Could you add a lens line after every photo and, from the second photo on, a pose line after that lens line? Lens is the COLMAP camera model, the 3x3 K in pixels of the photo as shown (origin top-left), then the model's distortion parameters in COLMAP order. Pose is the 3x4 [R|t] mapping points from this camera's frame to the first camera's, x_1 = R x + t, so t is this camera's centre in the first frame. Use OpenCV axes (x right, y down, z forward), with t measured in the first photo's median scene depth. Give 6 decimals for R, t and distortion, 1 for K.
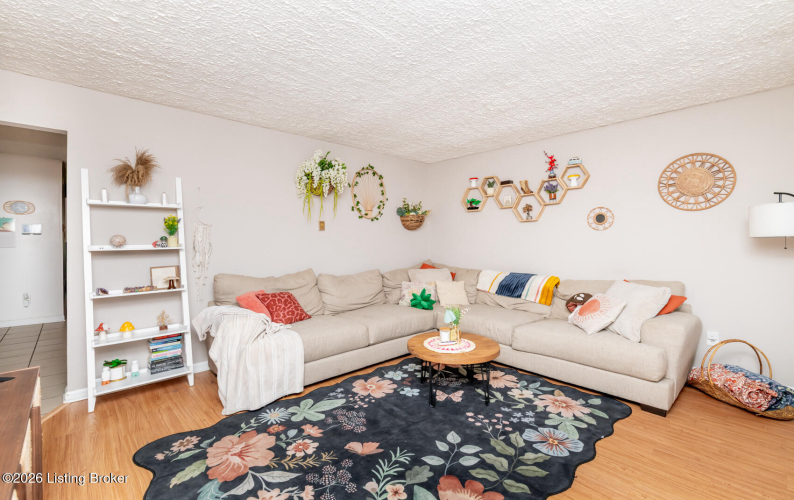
lens RADIAL K [[348.0, 0, 397.9], [0, 348.0, 245.3], [0, 0, 1]] dist [0.001178, 0.000034]
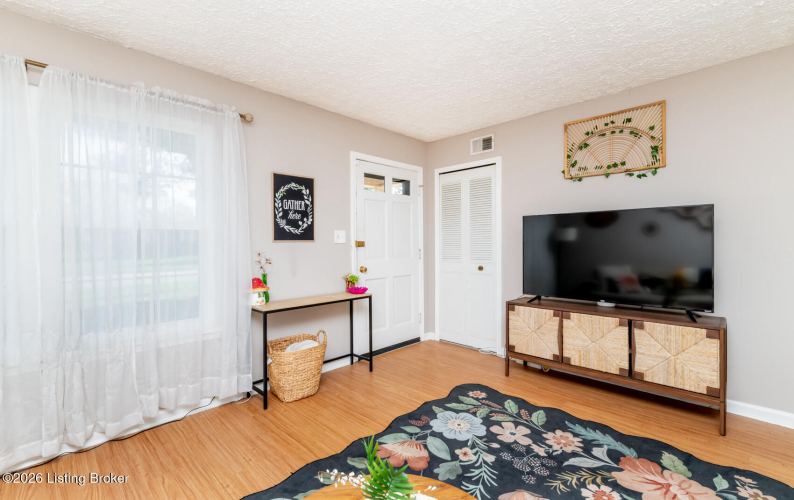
lens RADIAL K [[348.0, 0, 397.6], [0, 348.0, 247.7], [0, 0, 1]] dist [0.001178, 0.000034]
pose [[-0.998943, 0.005955, -0.045571, 0.190293], [0.004182, 0.999235, 0.038893, -0.012989], [0.045768, 0.038662, -0.998204, 1.511756]]
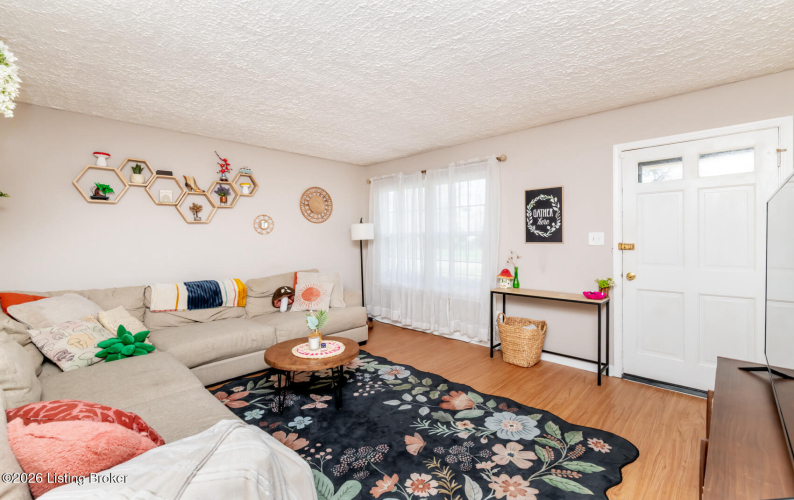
lens RADIAL K [[348.0, 0, 397.1], [0, 348.0, 245.3], [0, 0, 1]] dist [0.001178, 0.000034]
pose [[-0.052163, -0.018775, 0.998462, -0.973312], [0.027214, 0.999425, 0.020215, -0.027055], [-0.998268, 0.028226, -0.051622, 0.944133]]
